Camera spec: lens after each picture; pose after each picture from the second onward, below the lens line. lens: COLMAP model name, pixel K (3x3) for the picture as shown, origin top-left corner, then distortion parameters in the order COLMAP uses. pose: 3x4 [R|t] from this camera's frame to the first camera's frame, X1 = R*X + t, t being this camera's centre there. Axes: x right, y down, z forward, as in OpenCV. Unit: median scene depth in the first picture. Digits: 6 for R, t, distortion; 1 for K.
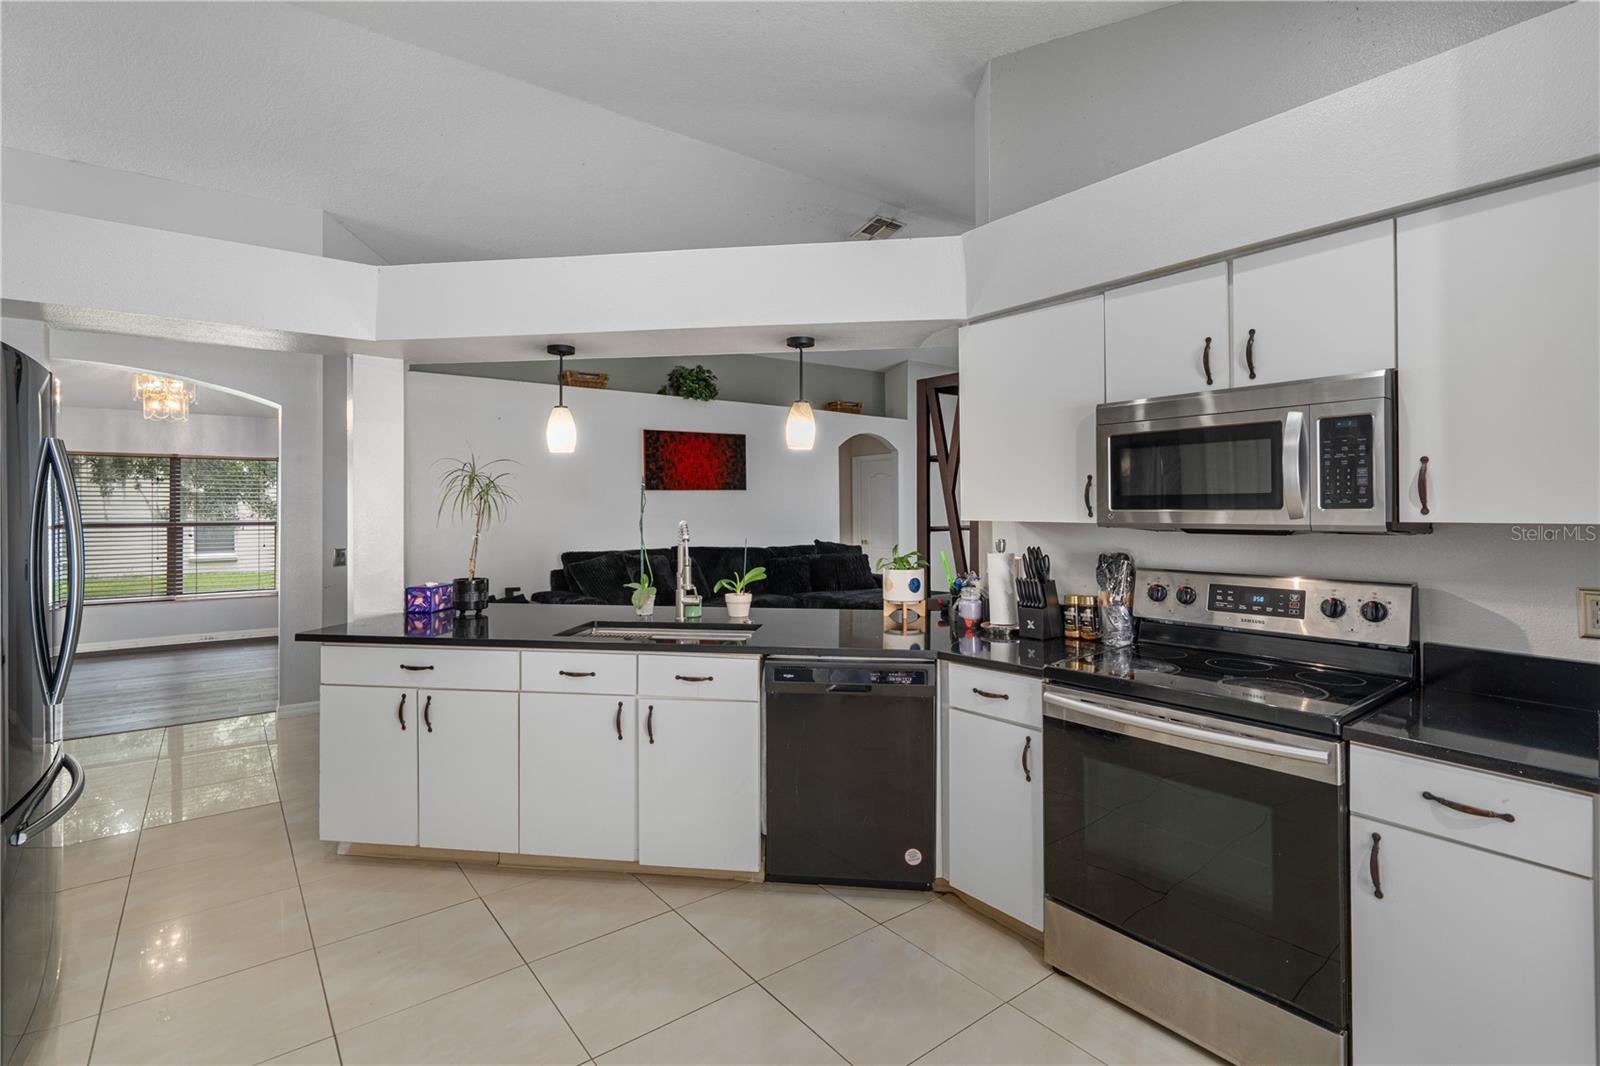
lens RADIAL K [[765.7, 0, 801.5], [0, 765.7, 504.8], [0, 0, 1]] dist [-0.000719, -0.000382]
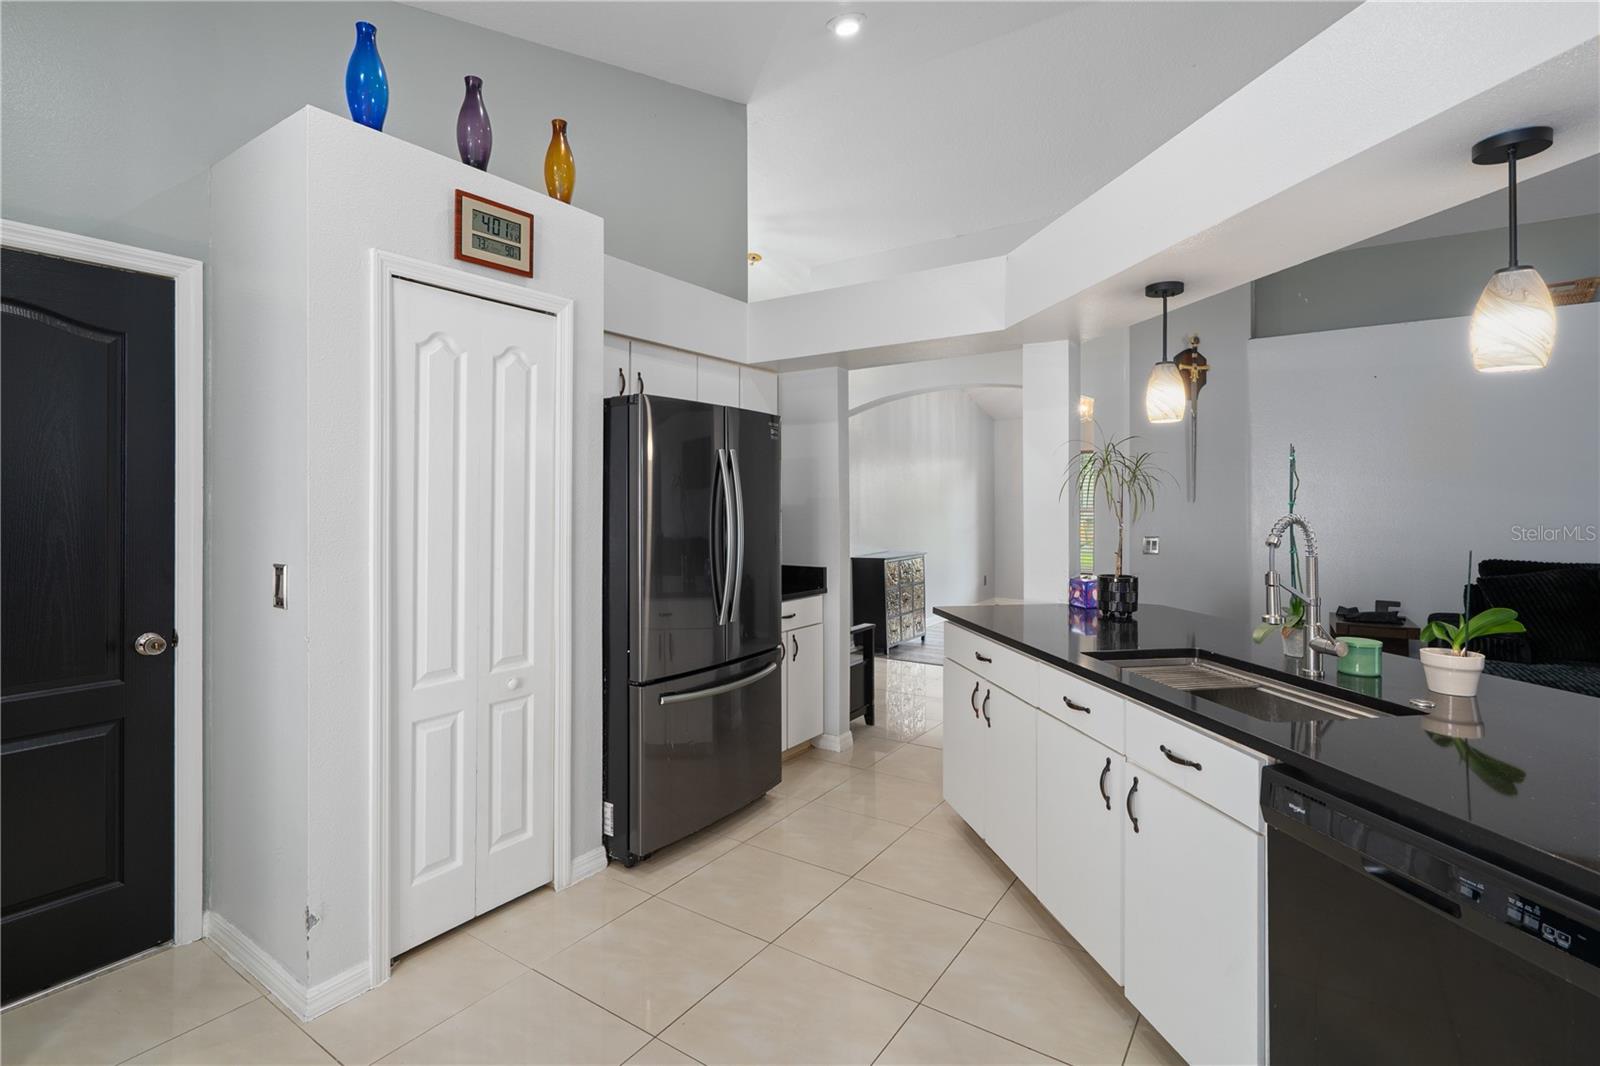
lens RADIAL K [[765.7, 0, 801.5], [0, 765.7, 504.8], [0, 0, 1]] dist [-0.000719, -0.000382]
pose [[0.317157, 0.009428, -0.948326, 0.284339], [0.004096, 0.999928, 0.011311, 0.003708], [0.948364, -0.007472, 0.317095, 0.382319]]
